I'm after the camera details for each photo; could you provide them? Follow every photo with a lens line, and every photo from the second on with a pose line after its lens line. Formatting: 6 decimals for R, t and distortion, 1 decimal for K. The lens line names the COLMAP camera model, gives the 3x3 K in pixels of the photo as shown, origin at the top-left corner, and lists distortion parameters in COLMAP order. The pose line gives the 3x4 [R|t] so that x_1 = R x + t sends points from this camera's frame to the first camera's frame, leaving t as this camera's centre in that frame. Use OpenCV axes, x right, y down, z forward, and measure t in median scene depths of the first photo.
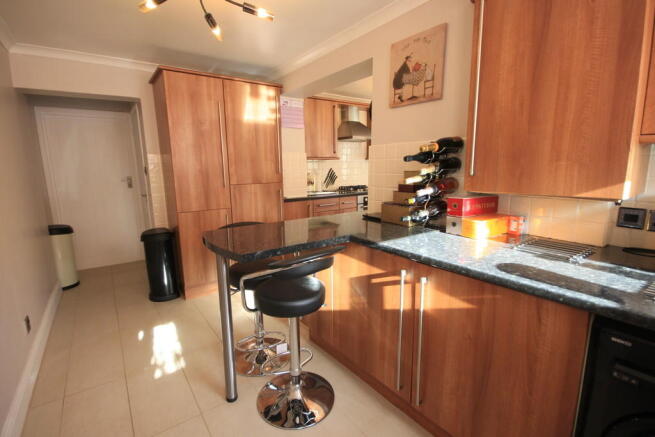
lens RADIAL K [[308.5, 0, 327.5], [0, 308.5, 218.5], [0, 0, 1]] dist [0.000341, -0.000188]
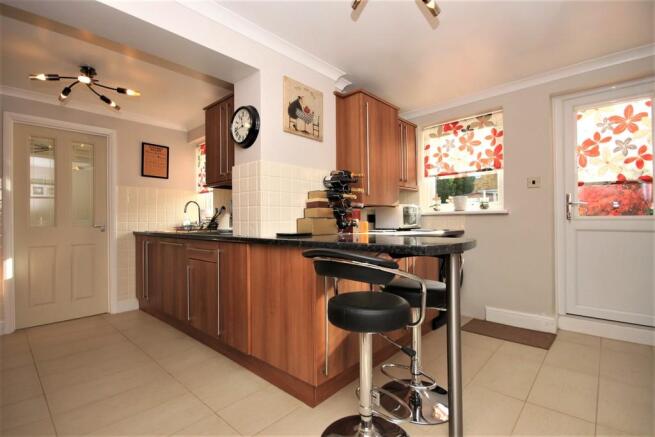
lens RADIAL K [[308.5, 0, 327.5], [0, 308.5, 218.5], [0, 0, 1]] dist [0.000341, -0.000188]
pose [[-0.196581, 0.018795, 0.980307, -0.521351], [0.183894, 0.982781, 0.018034, -0.035042], [-0.963088, 0.183818, -0.196652, 0.686322]]
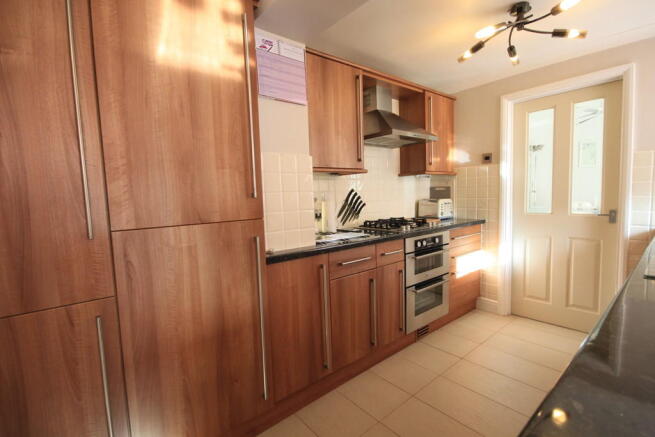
lens RADIAL K [[308.5, 0, 327.5], [0, 308.5, 218.5], [0, 0, 1]] dist [0.000341, -0.000188]
pose [[0.998257, -0.025603, 0.053174, -0.075572], [0.030661, 0.994852, -0.096593, -0.071103], [-0.050427, 0.098055, 0.993903, 0.550339]]
